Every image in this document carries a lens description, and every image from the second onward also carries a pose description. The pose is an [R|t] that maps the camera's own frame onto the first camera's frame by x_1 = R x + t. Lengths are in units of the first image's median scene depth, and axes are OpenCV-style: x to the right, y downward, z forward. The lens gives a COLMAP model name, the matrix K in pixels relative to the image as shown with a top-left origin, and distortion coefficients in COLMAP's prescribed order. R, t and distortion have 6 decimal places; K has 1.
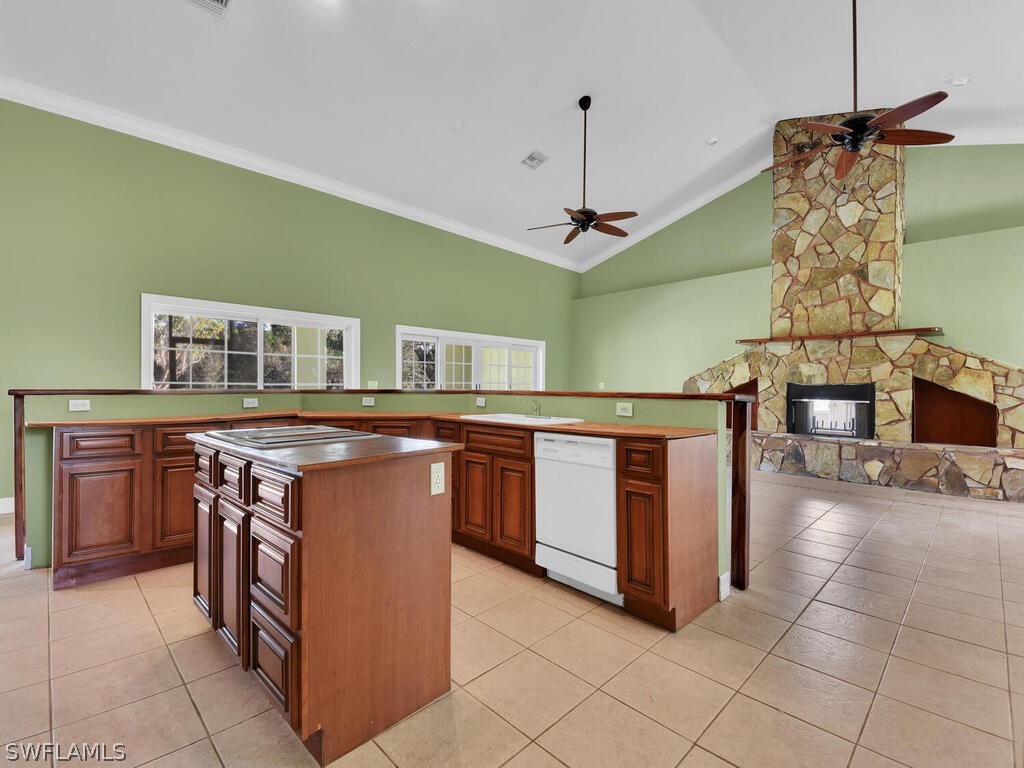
lens RADIAL K [[464.7, 0, 509.2], [0, 464.7, 386.1], [0, 0, 1]] dist [0.057640, -0.039583]
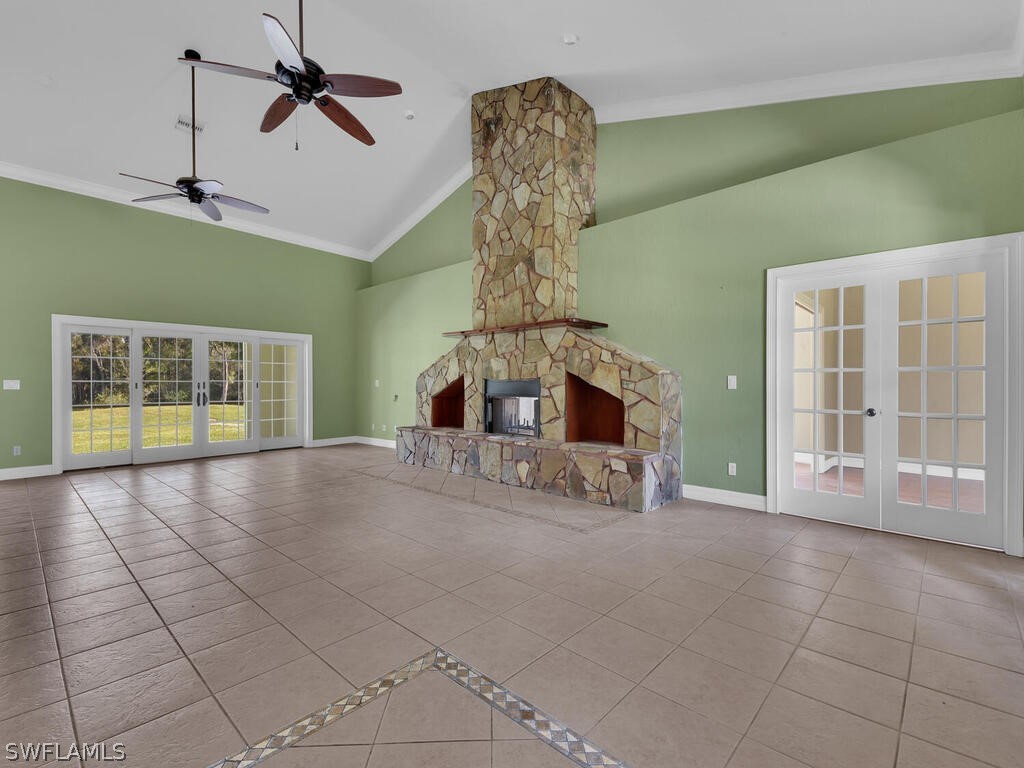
lens RADIAL K [[462.3, 0, 507.1], [0, 462.3, 386.5], [0, 0, 1]] dist [0.083880, -0.064683]
pose [[0.999309, -0.010866, 0.035549, 0.659336], [0.010562, 0.999906, 0.008719, 0.000818], [-0.035640, -0.008337, 0.999330, 0.083481]]
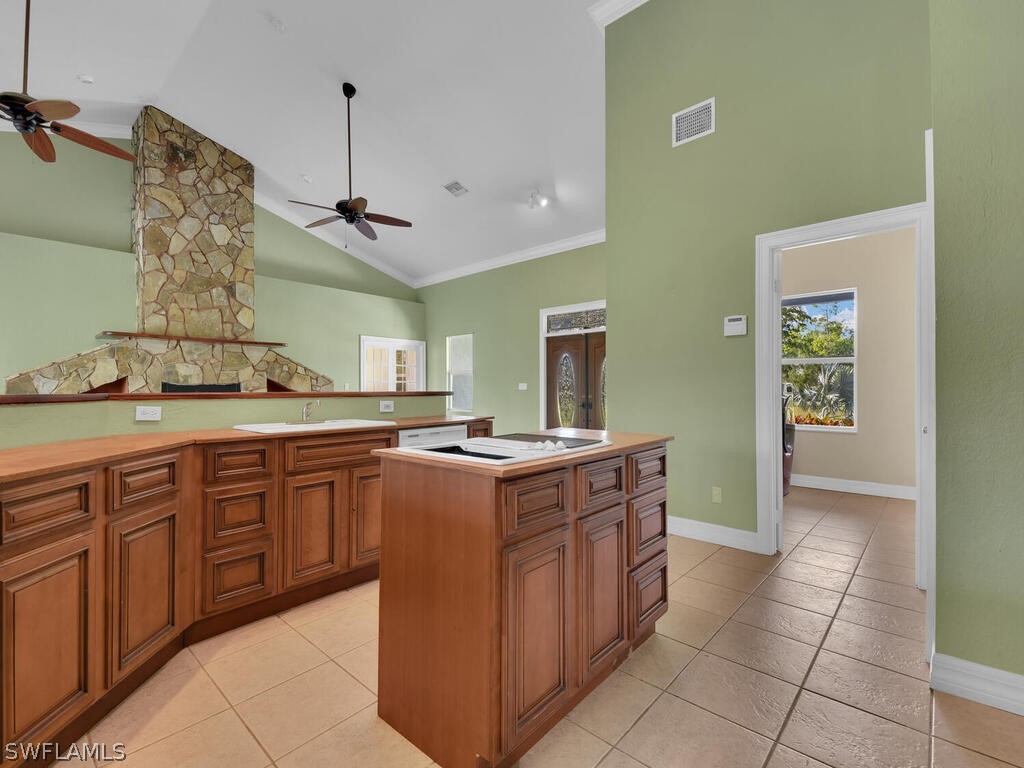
lens RADIAL K [[462.3, 0, 507.1], [0, 462.3, 386.5], [0, 0, 1]] dist [0.083880, -0.064683]
pose [[-0.053560, -0.003069, 0.998560, -0.459146], [-0.000368, 0.999995, 0.003053, -0.001852], [-0.998565, -0.000204, -0.053561, 0.378205]]
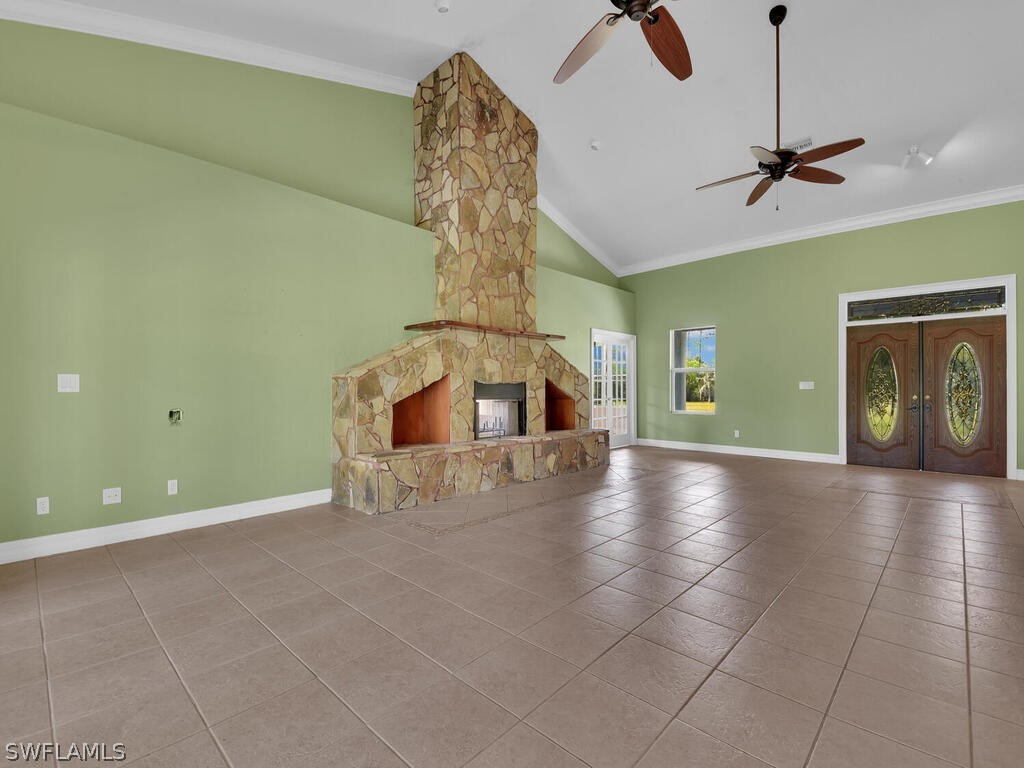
lens RADIAL K [[462.3, 0, 507.1], [0, 462.3, 386.5], [0, 0, 1]] dist [0.083880, -0.064683]
pose [[-0.030141, -0.001328, 0.999545, -0.256359], [0.000213, 0.999999, 0.001335, 0.002724], [-0.999546, 0.000253, -0.030141, 1.055510]]
